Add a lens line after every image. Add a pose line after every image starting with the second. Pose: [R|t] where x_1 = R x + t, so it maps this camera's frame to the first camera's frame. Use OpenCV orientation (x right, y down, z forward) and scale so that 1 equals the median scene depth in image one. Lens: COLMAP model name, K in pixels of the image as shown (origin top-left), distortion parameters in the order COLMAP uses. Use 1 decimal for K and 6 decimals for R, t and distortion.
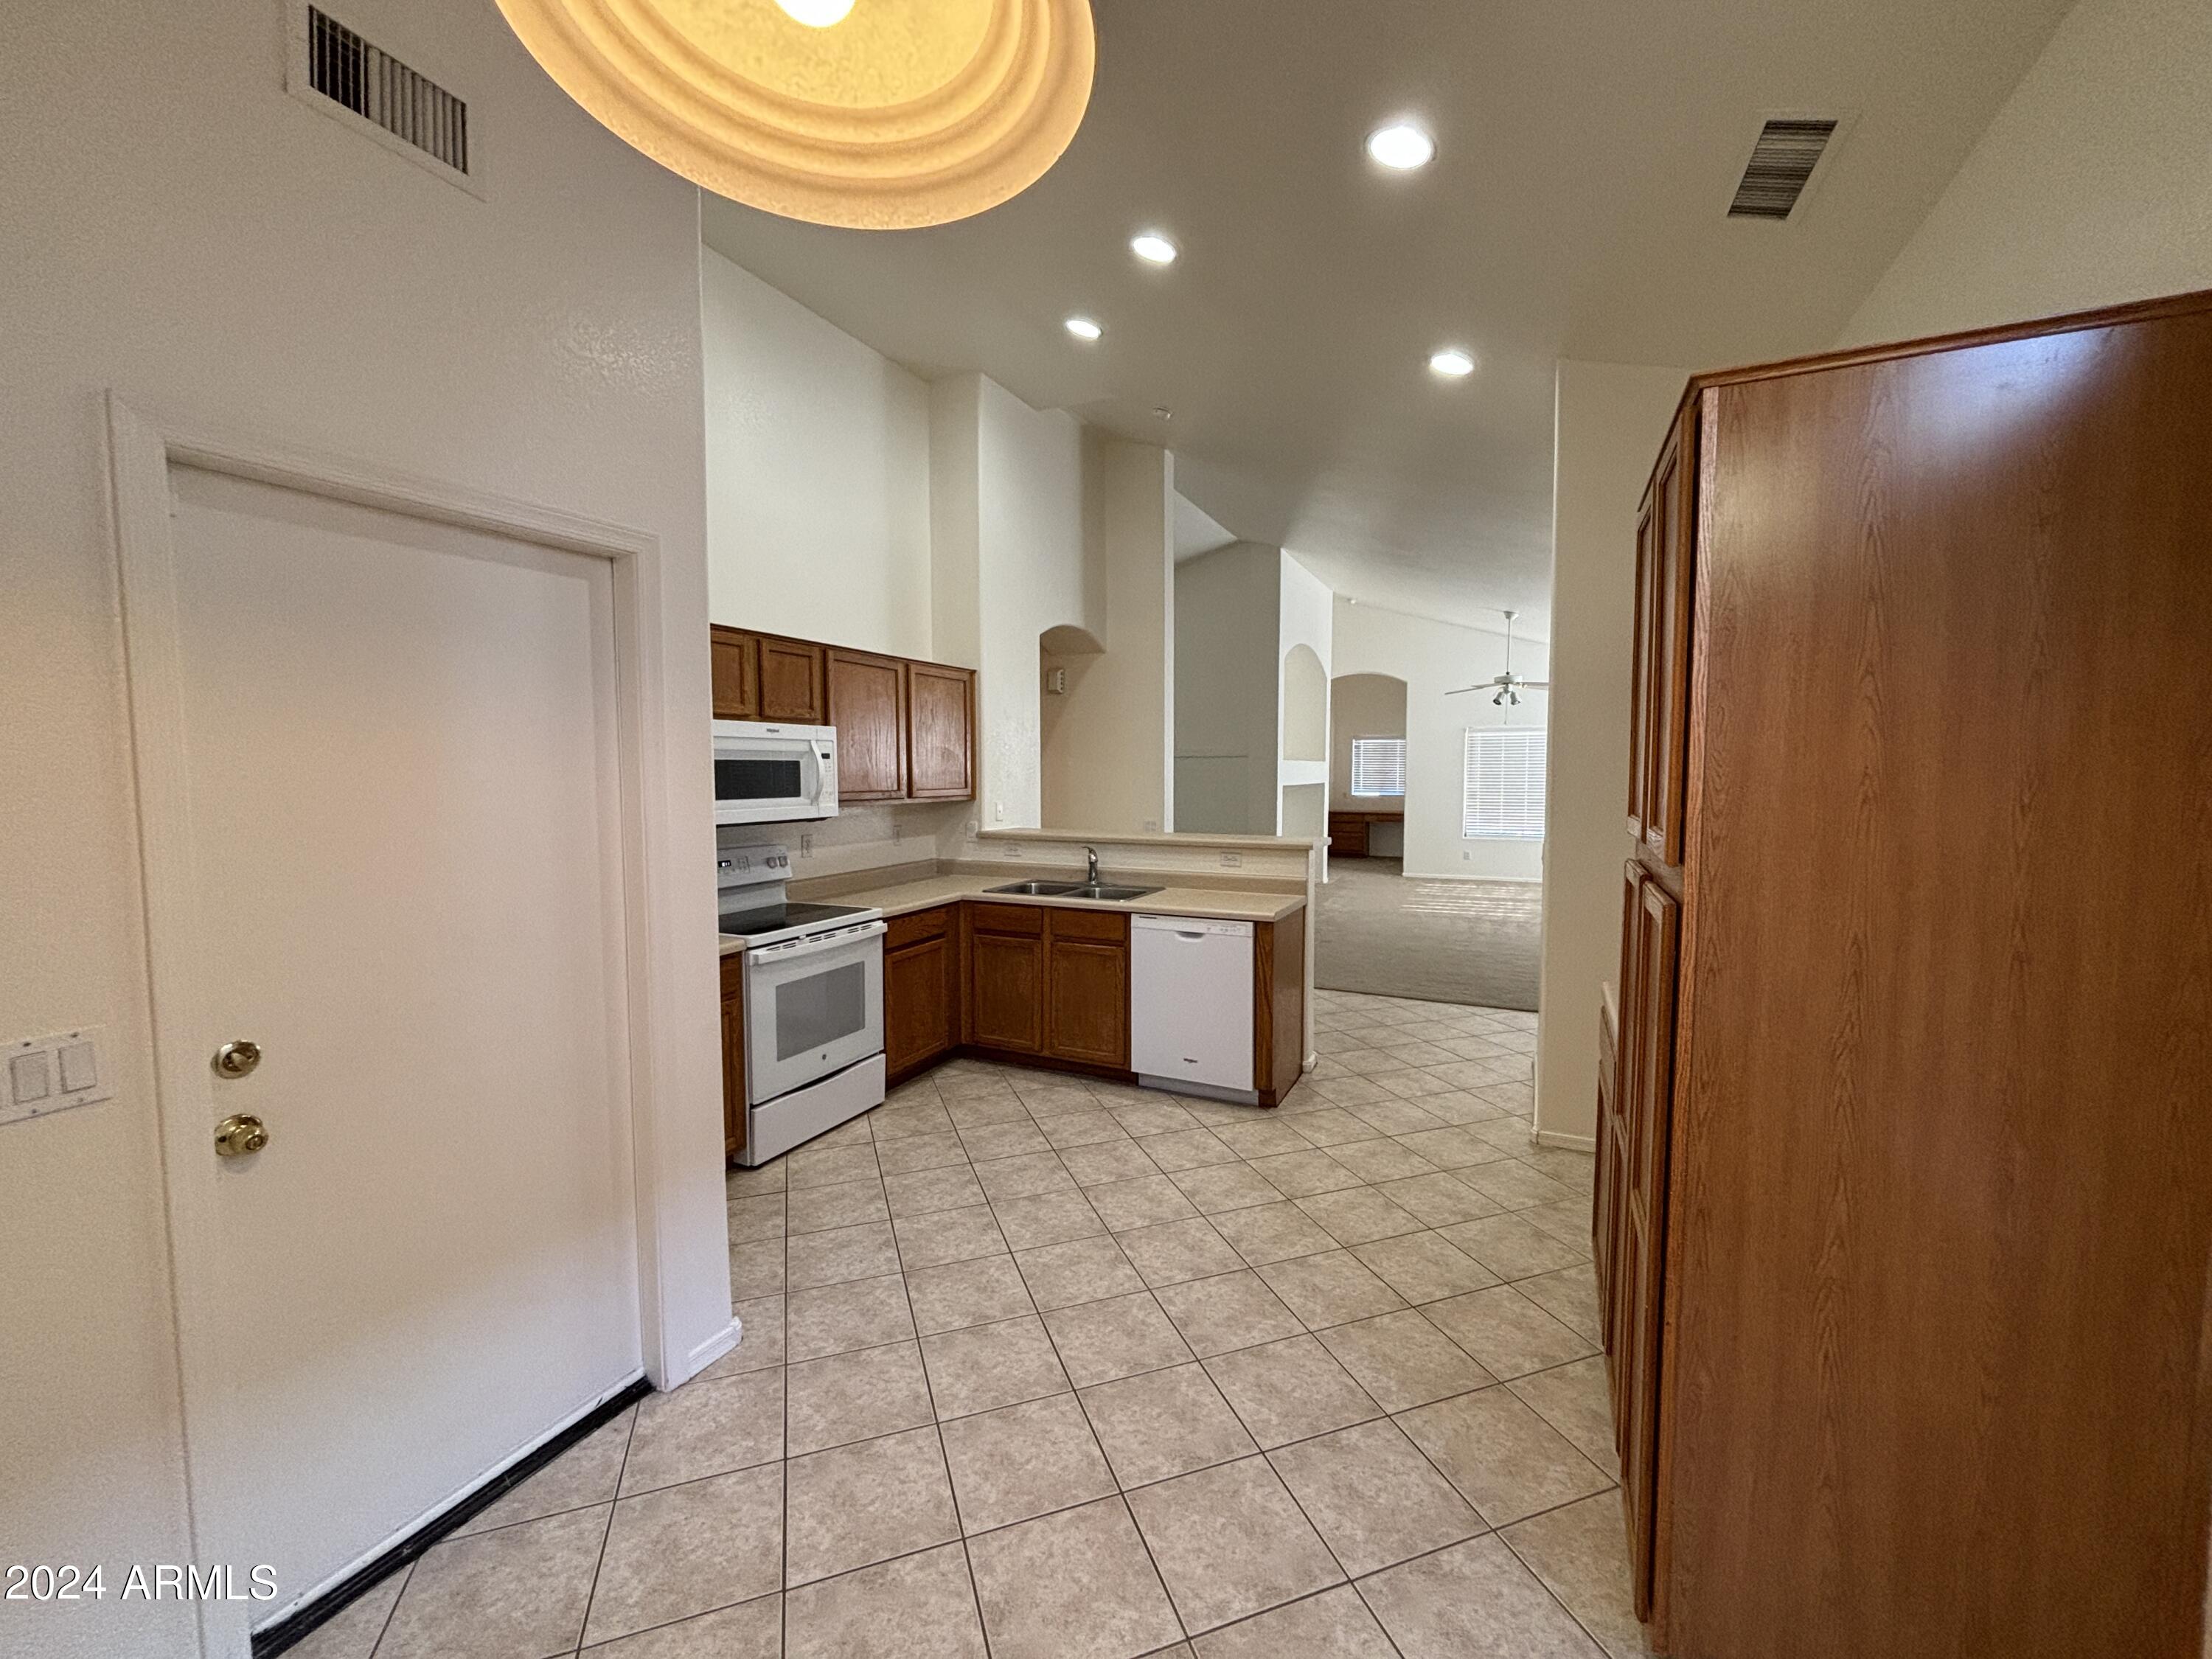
lens RADIAL K [[892.0, 0, 1109.7], [0, 892.0, 825.2], [0, 0, 1]] dist [-0.000686, -0.000623]
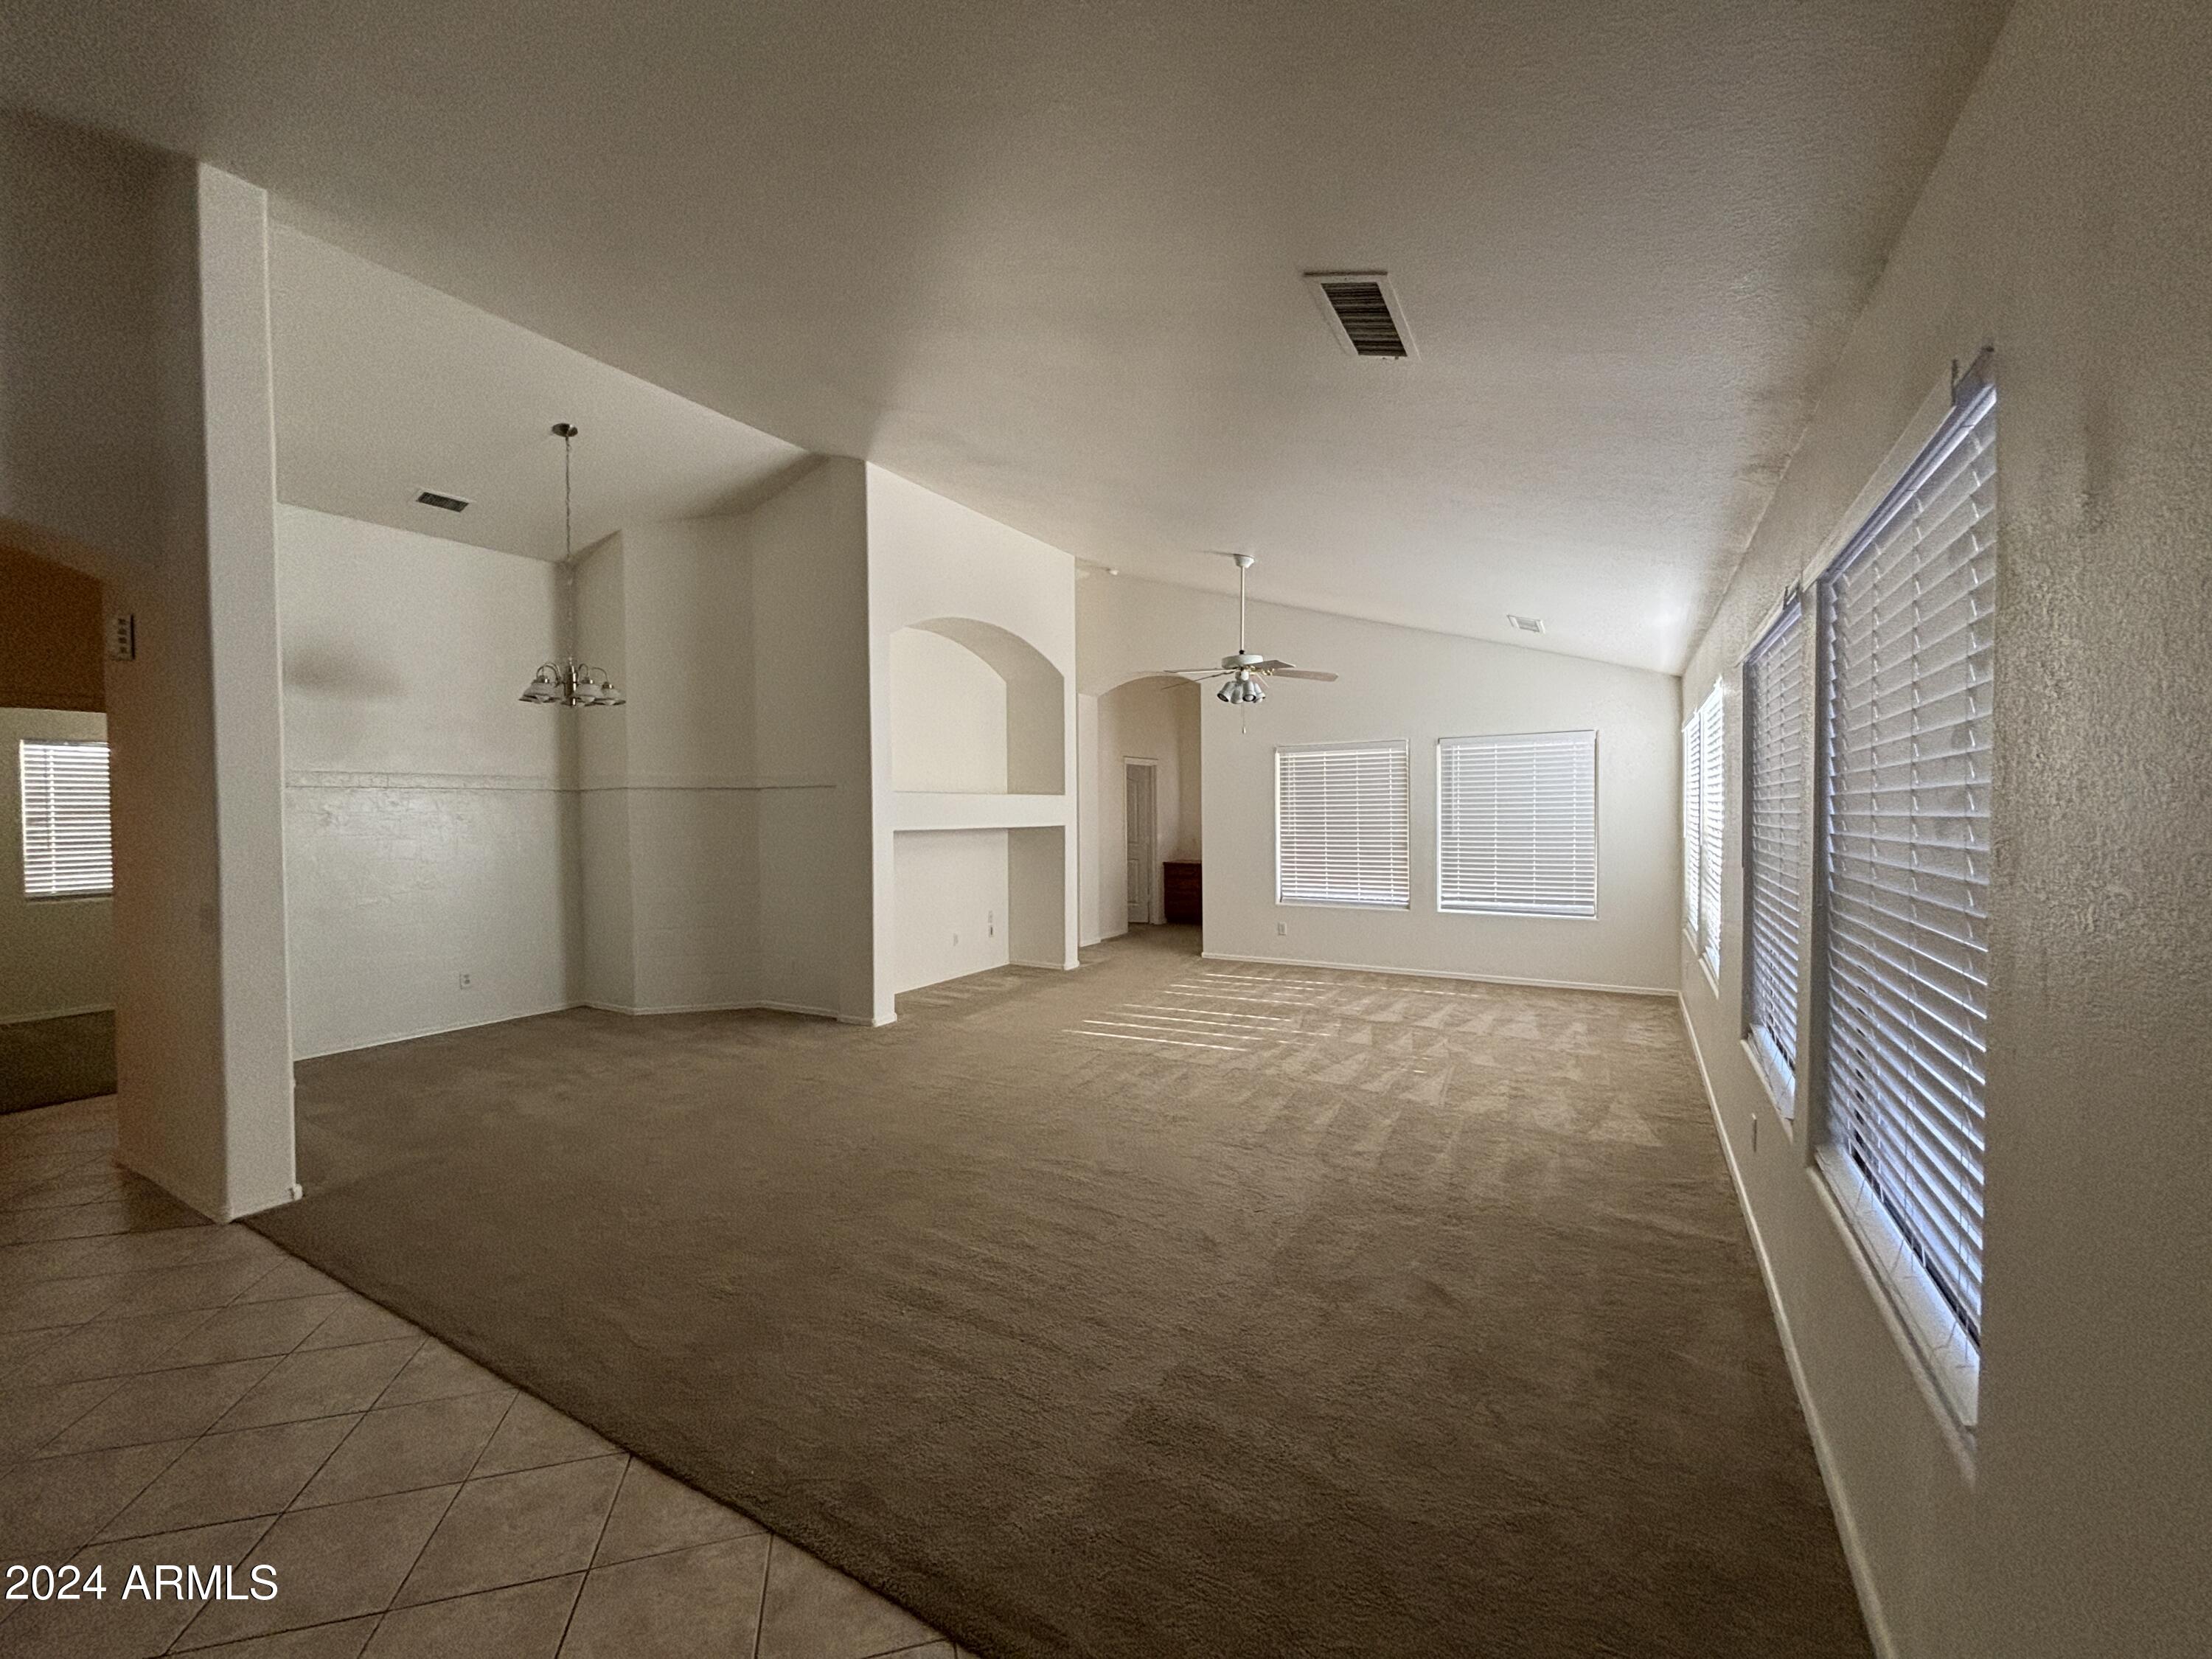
lens RADIAL K [[878.2, 0, 1105.4], [0, 878.2, 830.1], [0, 0, 1]] dist [-0.011967, 0.005819]
pose [[0.995512, -0.000454, -0.094631, 0.868377], [-0.003264, 0.999228, -0.039138, -0.044491], [0.094576, 0.039271, 0.994743, 0.810609]]
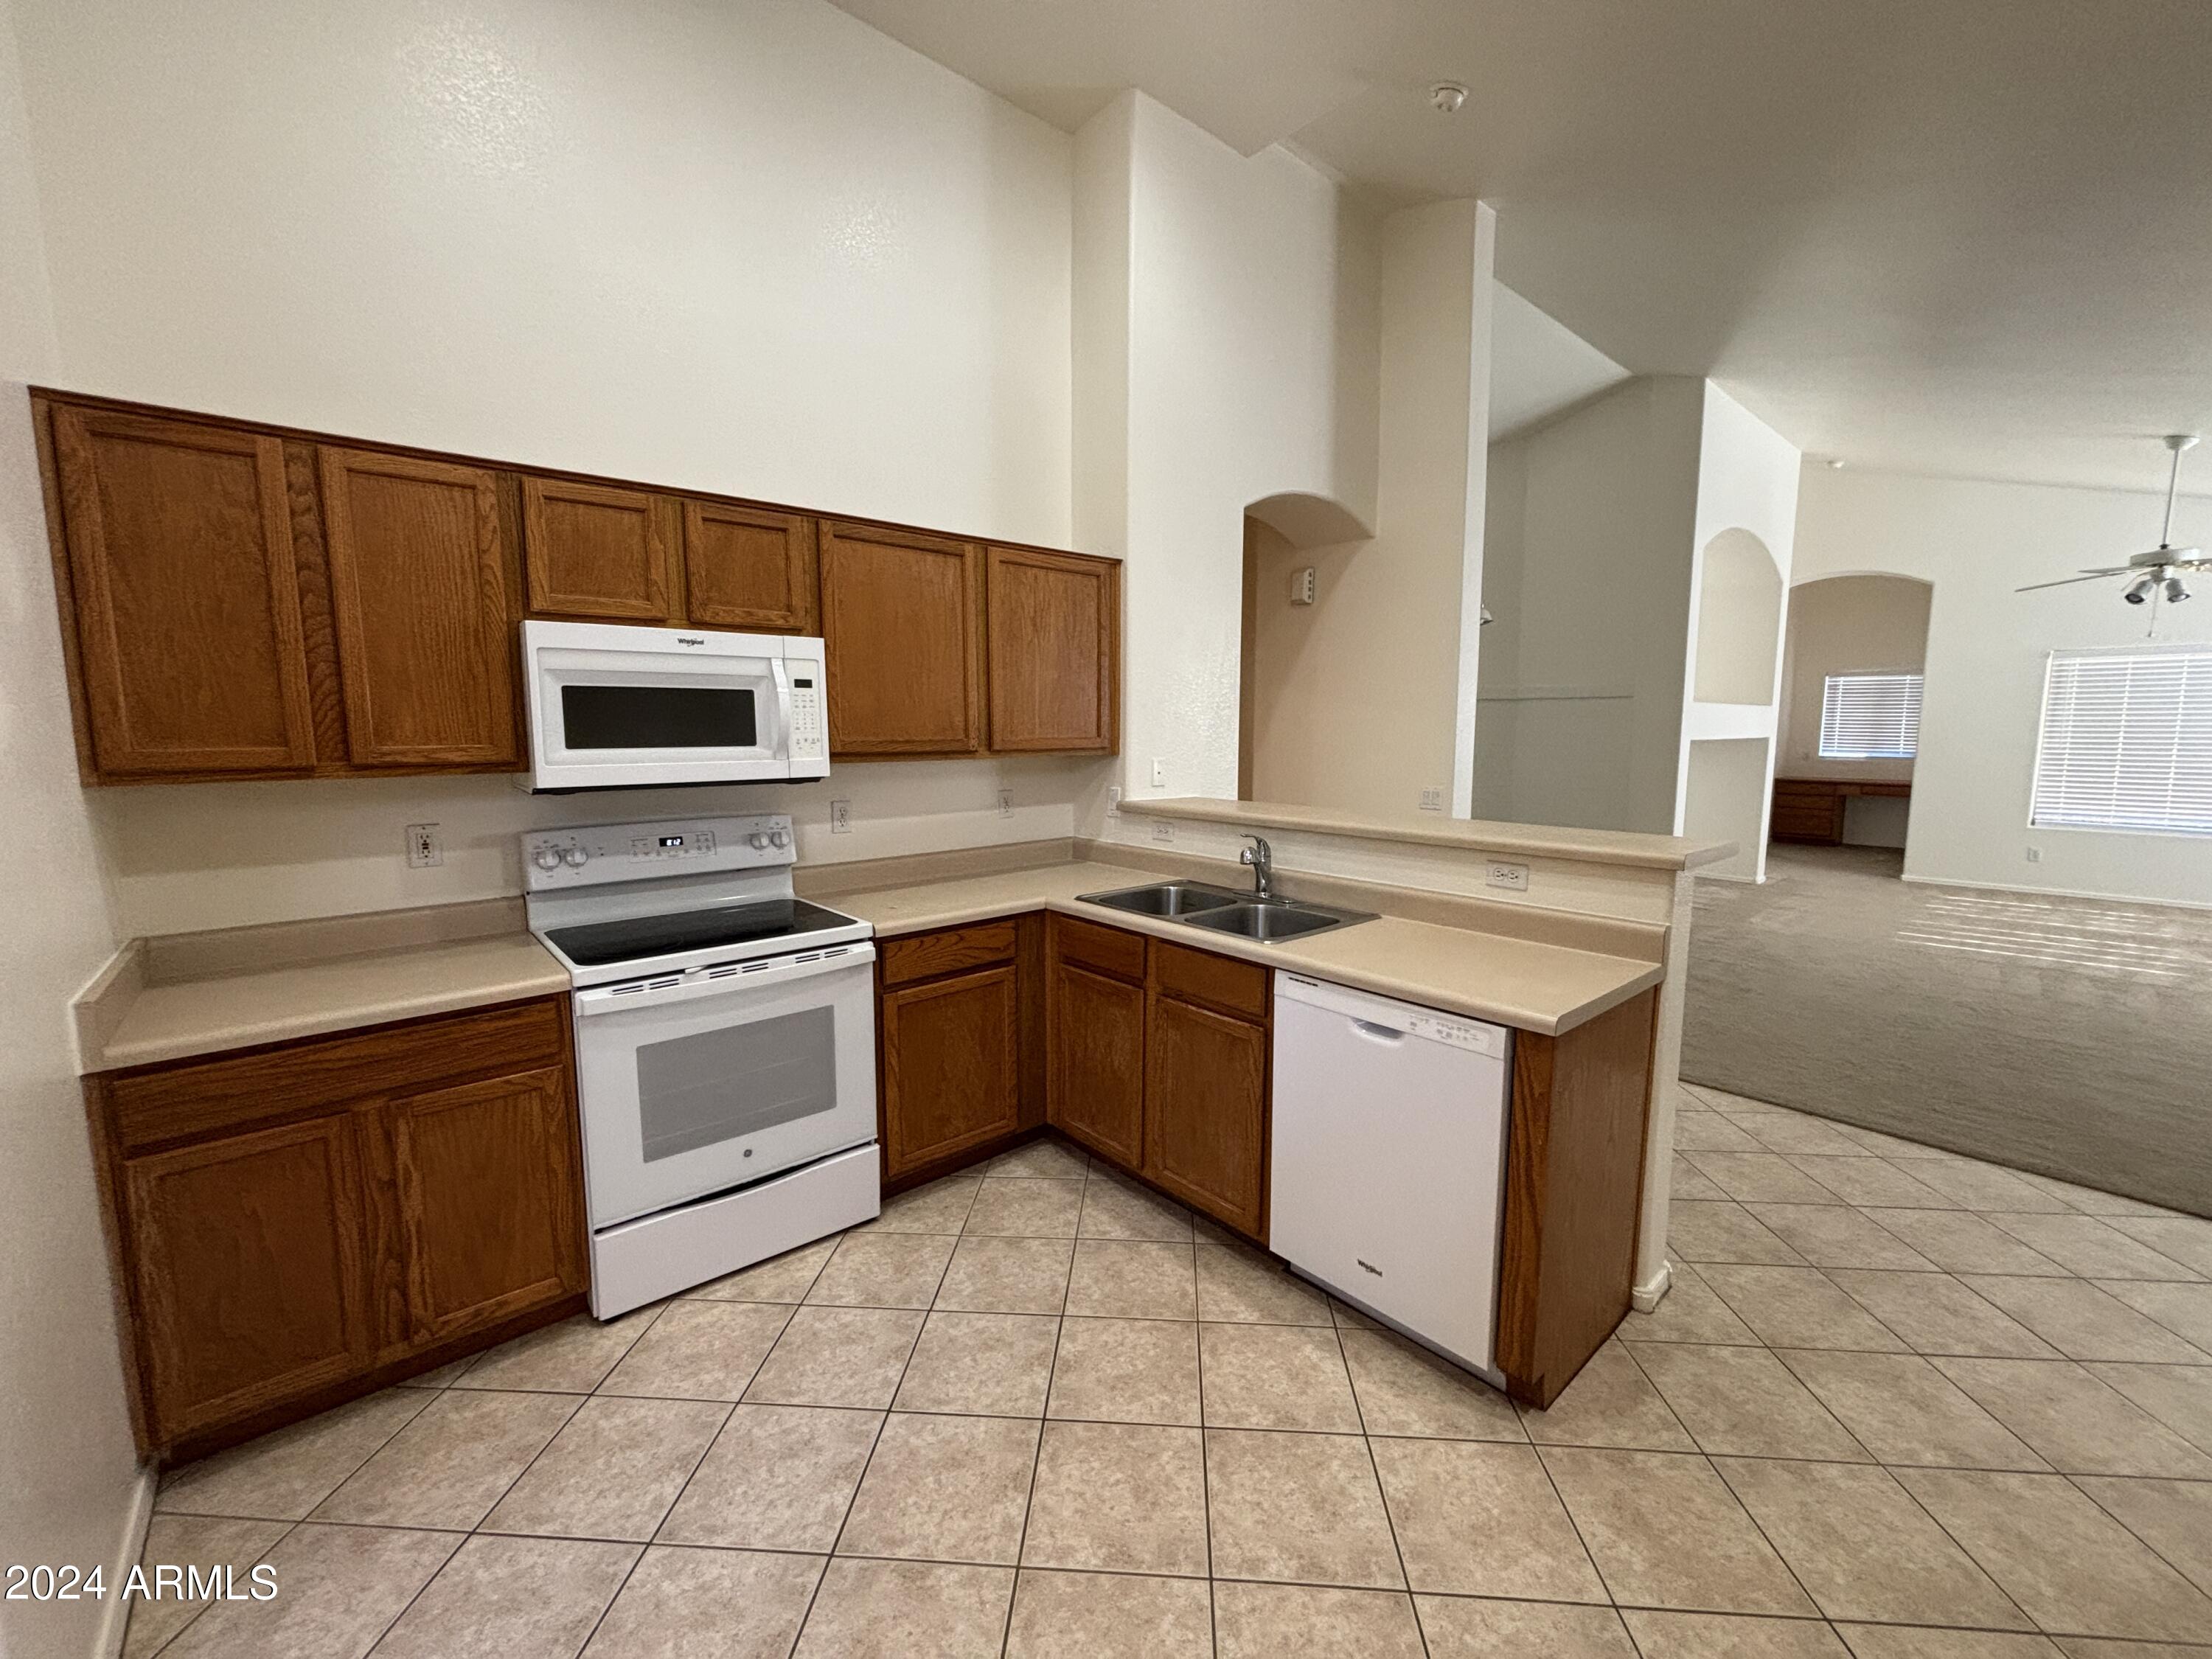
lens RADIAL K [[892.0, 0, 1109.7], [0, 892.0, 825.2], [0, 0, 1]] dist [-0.000686, -0.000623]
pose [[0.916927, 0.047202, -0.396253, 0.130707], [-0.026535, 0.997994, 0.057481, -0.015464], [0.398172, -0.042191, 0.916340, 0.428353]]
